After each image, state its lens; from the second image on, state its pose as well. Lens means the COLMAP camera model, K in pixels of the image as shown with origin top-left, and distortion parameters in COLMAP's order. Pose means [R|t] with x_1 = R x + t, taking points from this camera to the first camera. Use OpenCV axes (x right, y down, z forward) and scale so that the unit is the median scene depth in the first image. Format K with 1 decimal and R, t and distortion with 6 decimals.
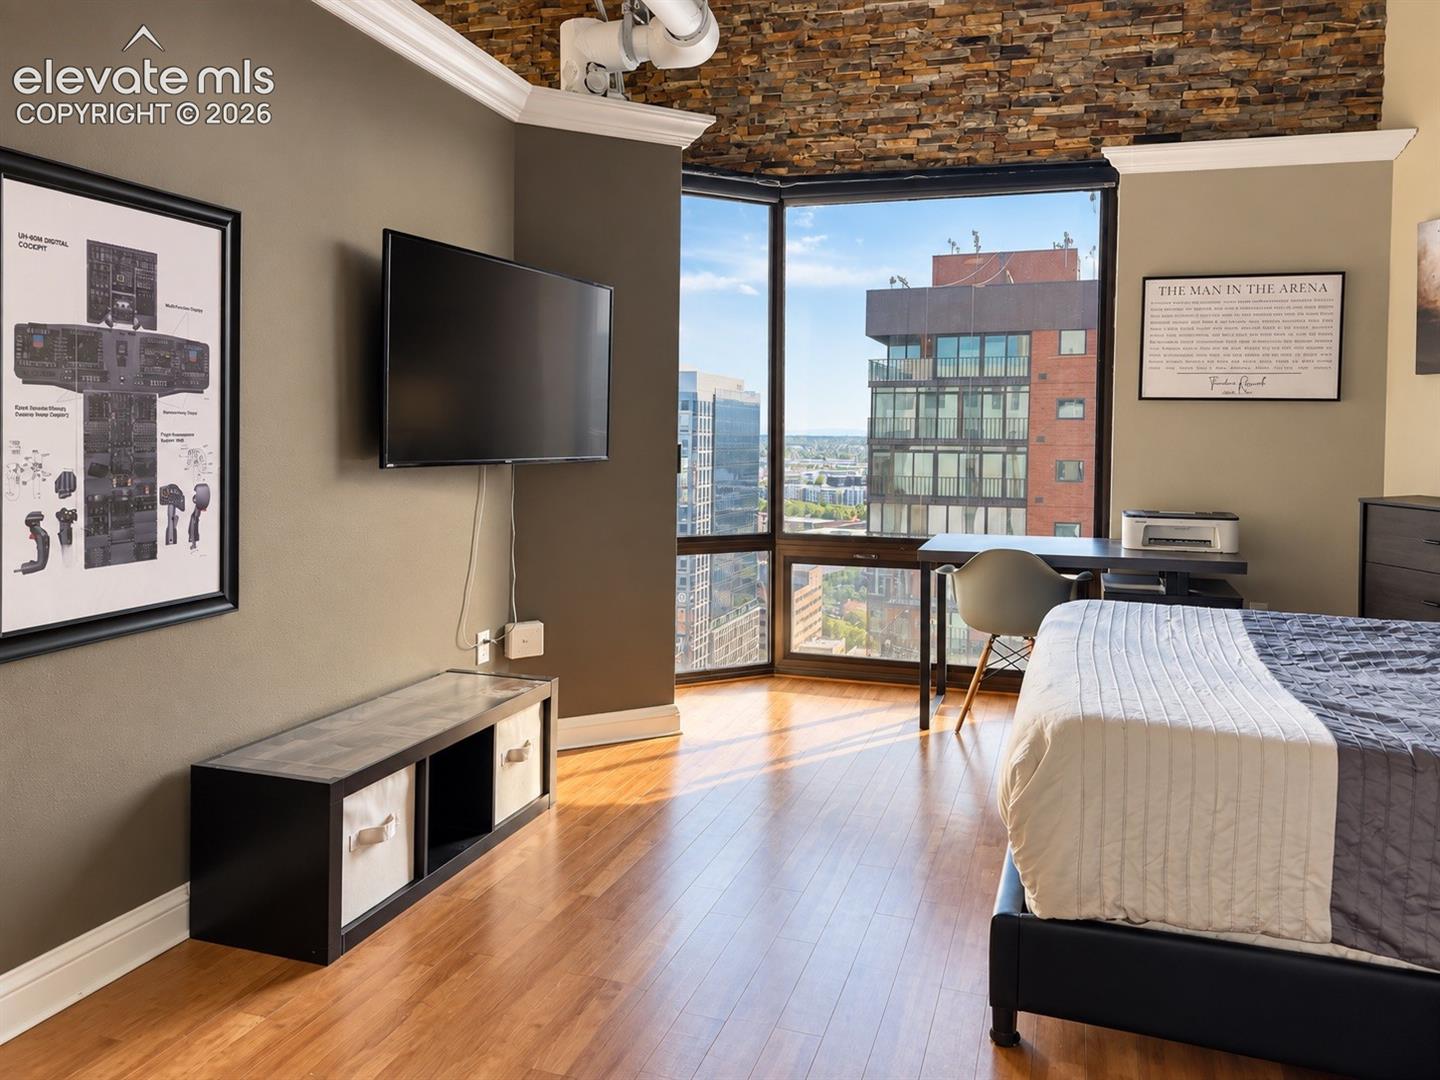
lens RADIAL K [[1053.3, 0, 717.4], [0, 1053.3, 496.8], [0, 0, 1]] dist [-0.116745, 0.003249]
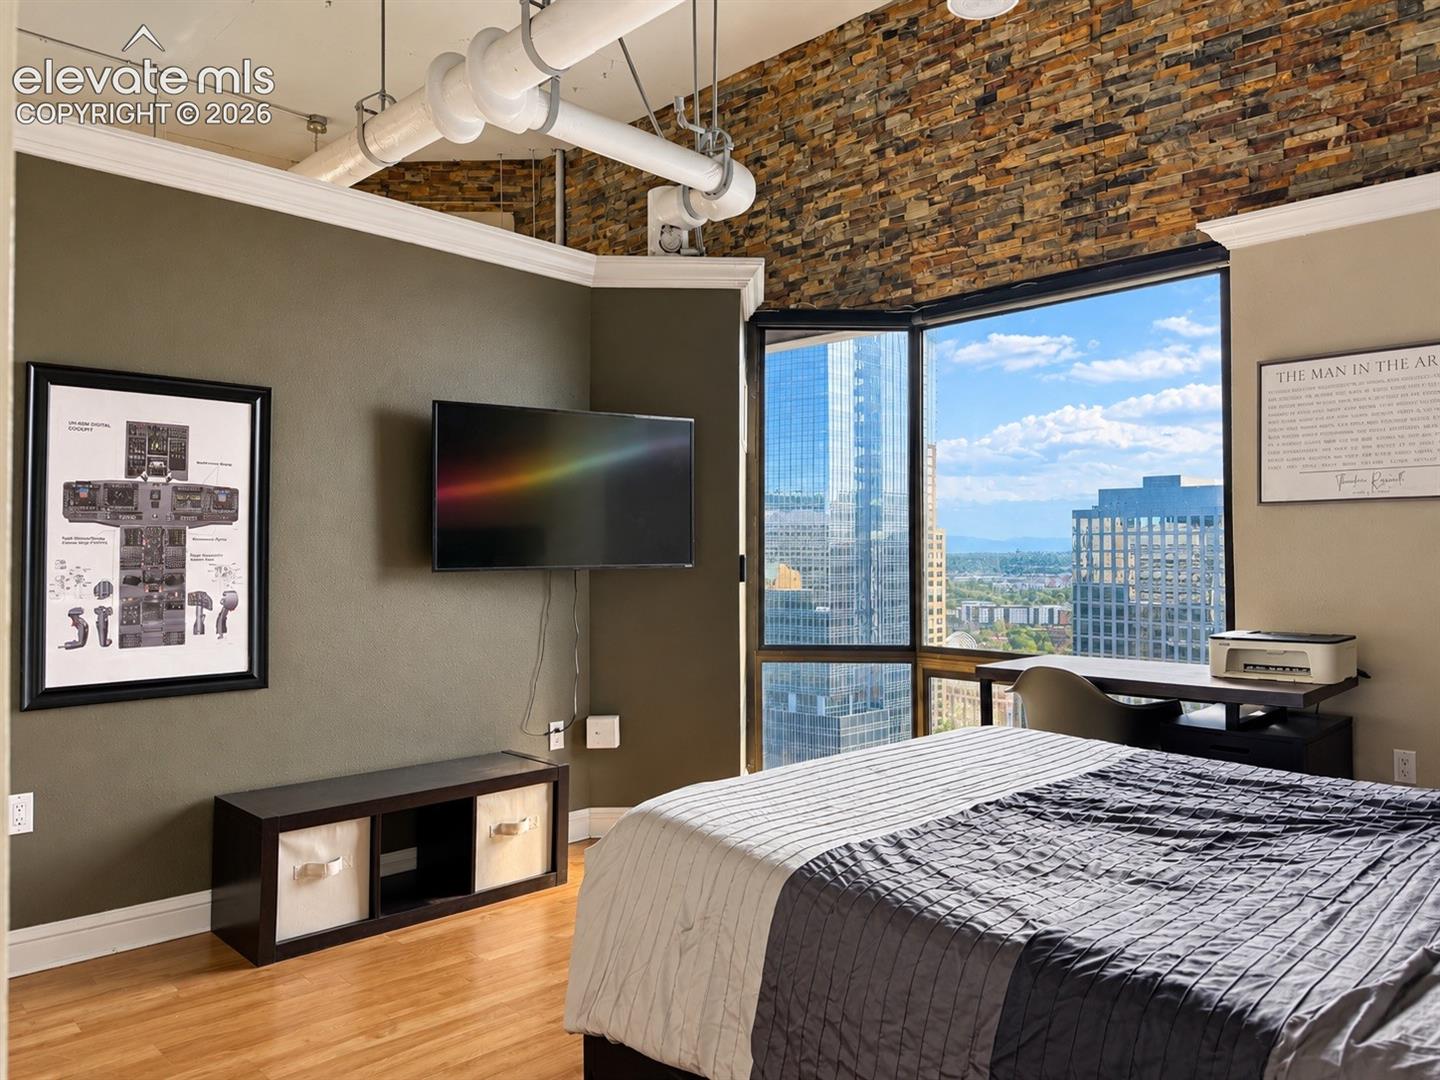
lens RADIAL K [[1013.0, 0, 720.0], [0, 1013.0, 540.0], [0, 0, 1]] dist [-0.046008, -0.004320]
pose [[0.889229, -0.009370, -0.457367, 0.686131], [-0.018848, 0.998191, -0.057095, -0.016365], [0.457074, 0.059391, 0.887443, 0.102984]]
